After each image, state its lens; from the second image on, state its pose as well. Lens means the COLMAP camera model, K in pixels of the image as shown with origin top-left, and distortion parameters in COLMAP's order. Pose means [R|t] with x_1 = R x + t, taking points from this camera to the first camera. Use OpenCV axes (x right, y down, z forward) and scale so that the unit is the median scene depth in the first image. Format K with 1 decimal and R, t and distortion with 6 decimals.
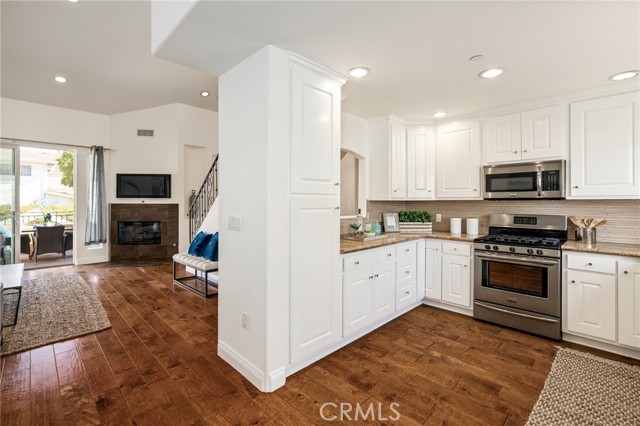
lens RADIAL K [[287.4, 0, 320.7], [0, 287.4, 202.0], [0, 0, 1]] dist [-0.003536, 0.001431]
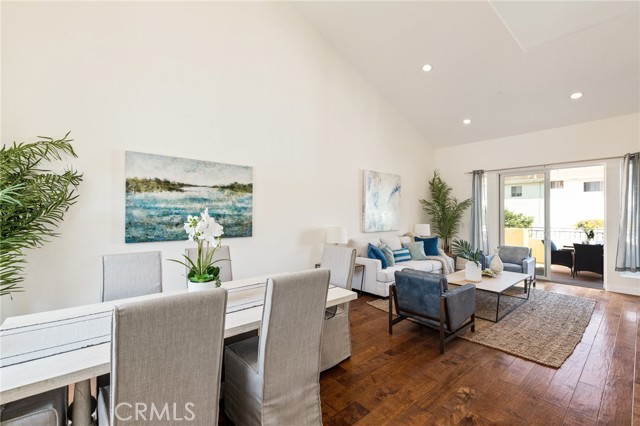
lens RADIAL K [[275.8, 0, 317.8], [0, 275.8, 214.4], [0, 0, 1]] dist [-0.001368, 0.000745]
pose [[-0.091174, -0.003018, -0.995830, 0.161334], [-0.001694, 0.999994, -0.002876, -0.027295], [0.995834, 0.001425, -0.091179, 0.313180]]
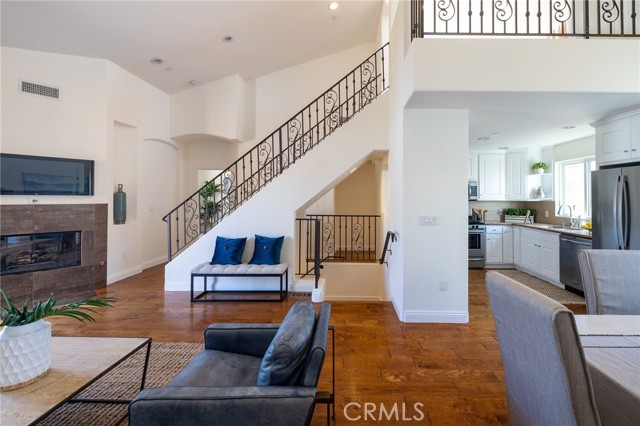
lens RADIAL K [[275.8, 0, 343.4], [0, 275.8, 194.2], [0, 0, 1]] dist [-0.001368, 0.000745]
pose [[0.712394, 0.010827, 0.701696, -1.079807], [-0.005378, 0.999936, -0.009968, -0.026192], [-0.701759, 0.003327, 0.712407, 0.228794]]
